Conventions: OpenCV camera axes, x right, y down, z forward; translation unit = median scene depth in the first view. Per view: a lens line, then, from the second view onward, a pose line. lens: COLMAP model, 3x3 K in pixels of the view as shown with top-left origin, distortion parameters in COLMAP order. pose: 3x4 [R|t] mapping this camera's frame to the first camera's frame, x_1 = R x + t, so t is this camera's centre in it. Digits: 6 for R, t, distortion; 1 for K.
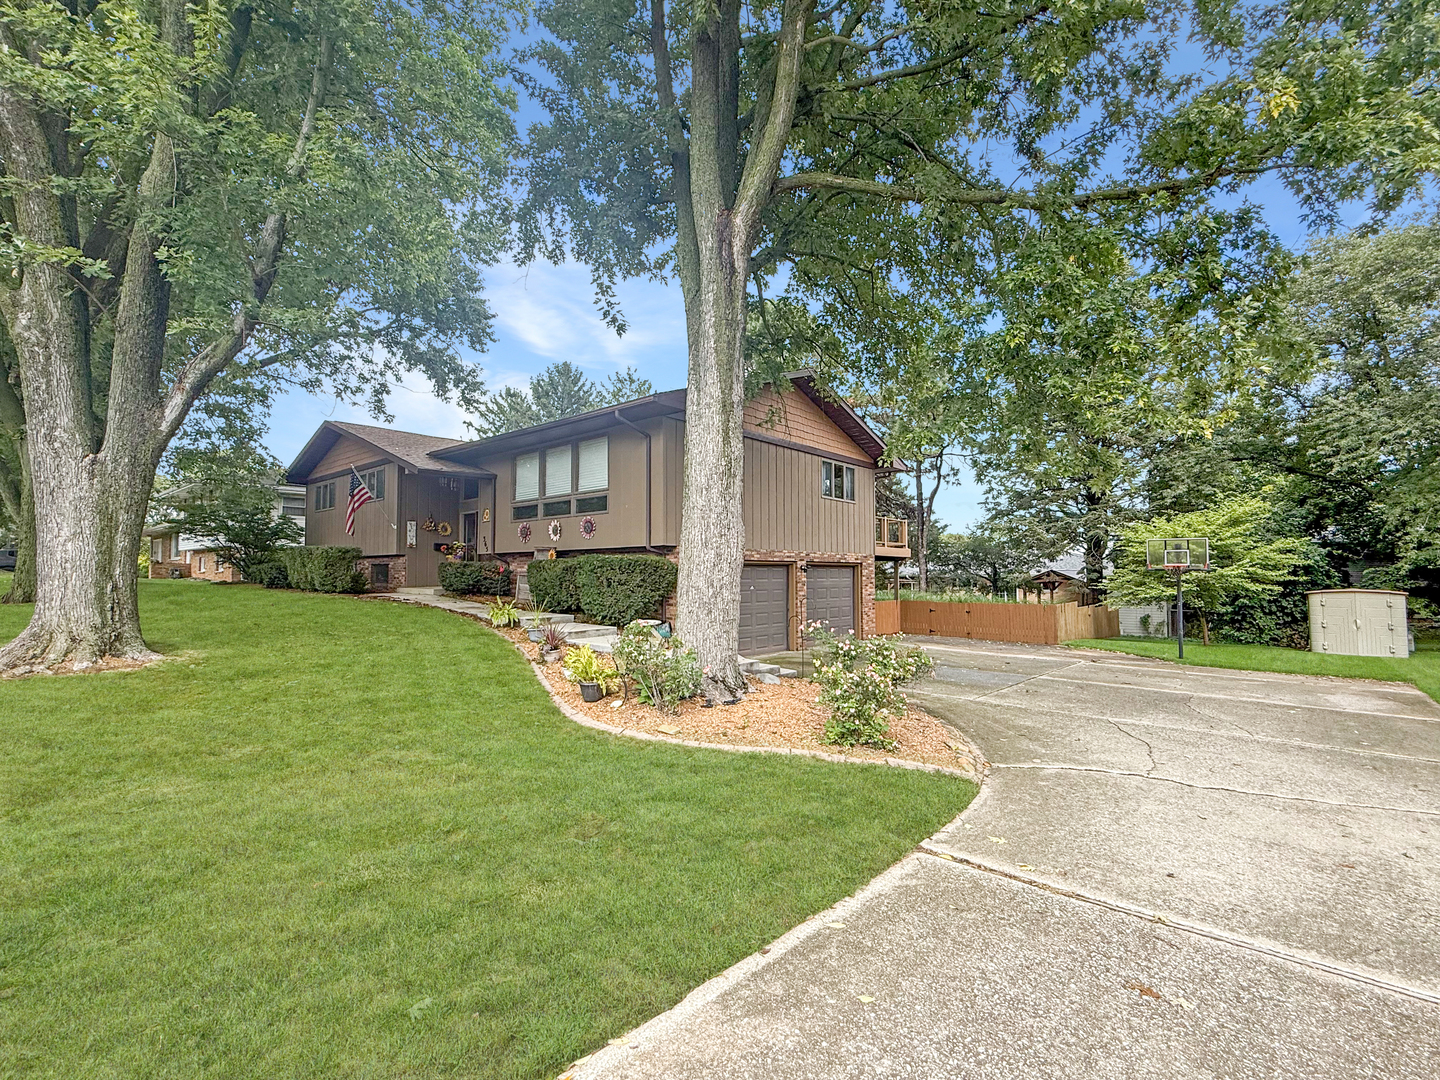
lens RADIAL K [[626.6, 0, 721.1], [0, 626.6, 543.8], [0, 0, 1]] dist [0.001226, -0.000026]
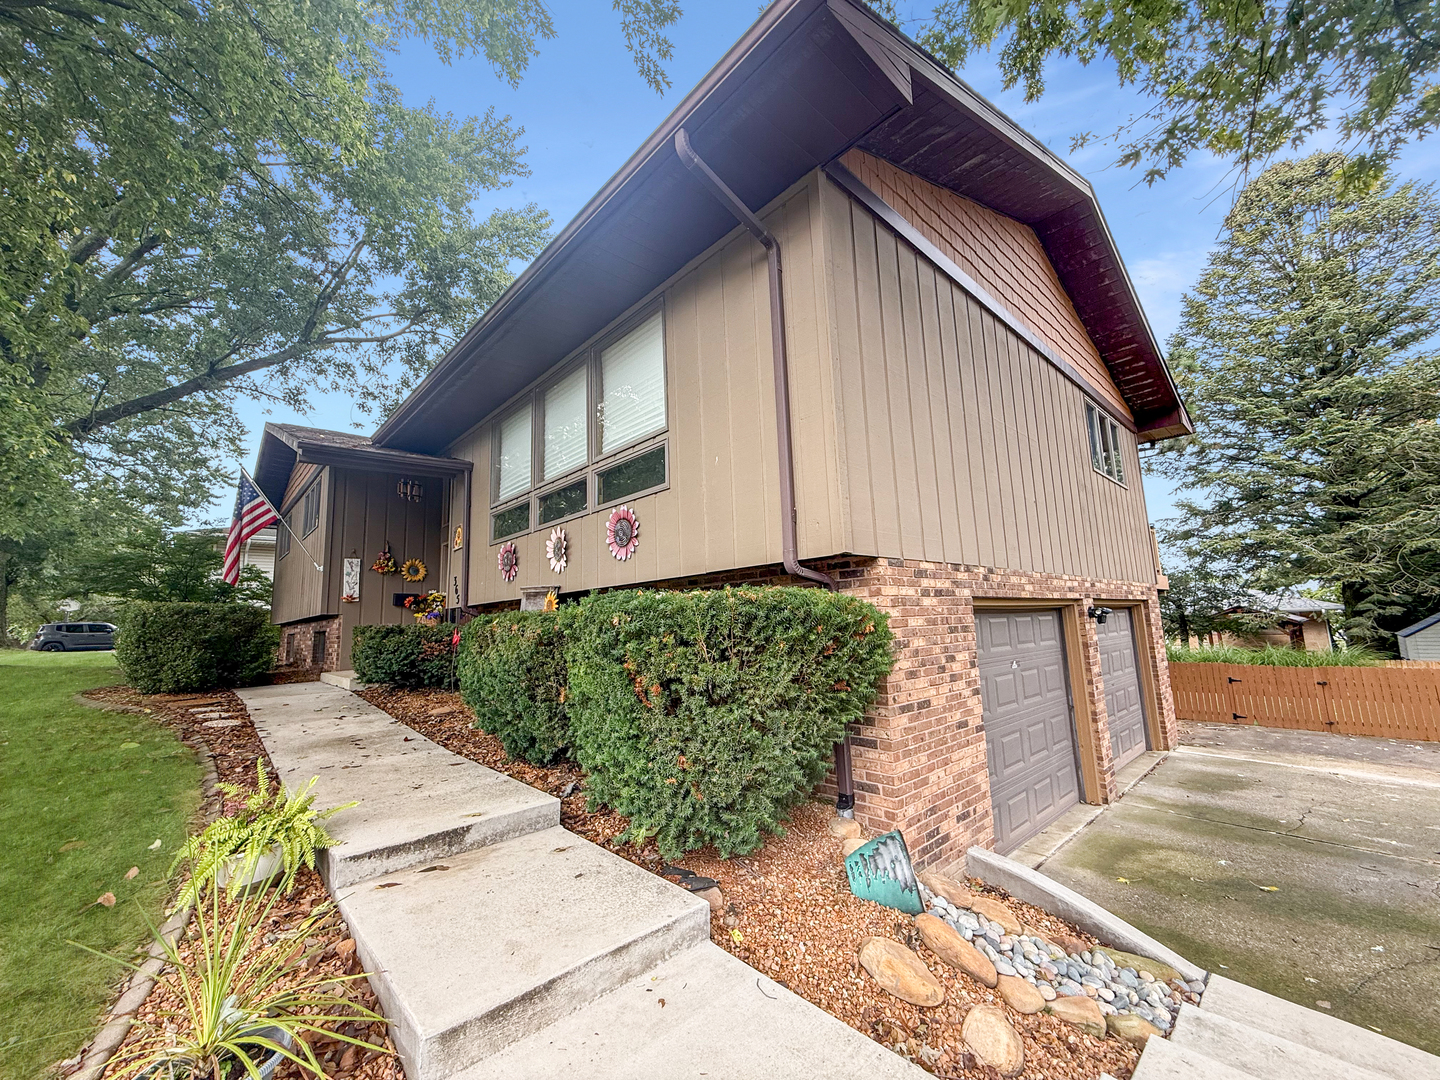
lens RADIAL K [[576.6, 0, 715.6], [0, 576.6, 537.8], [0, 0, 1]] dist [0.001656, 0.000265]
pose [[0.992124, -0.048845, -0.115343, -0.093844], [0.036803, 0.993863, -0.104313, 0.016906], [0.119731, 0.099247, 0.987833, 0.548691]]
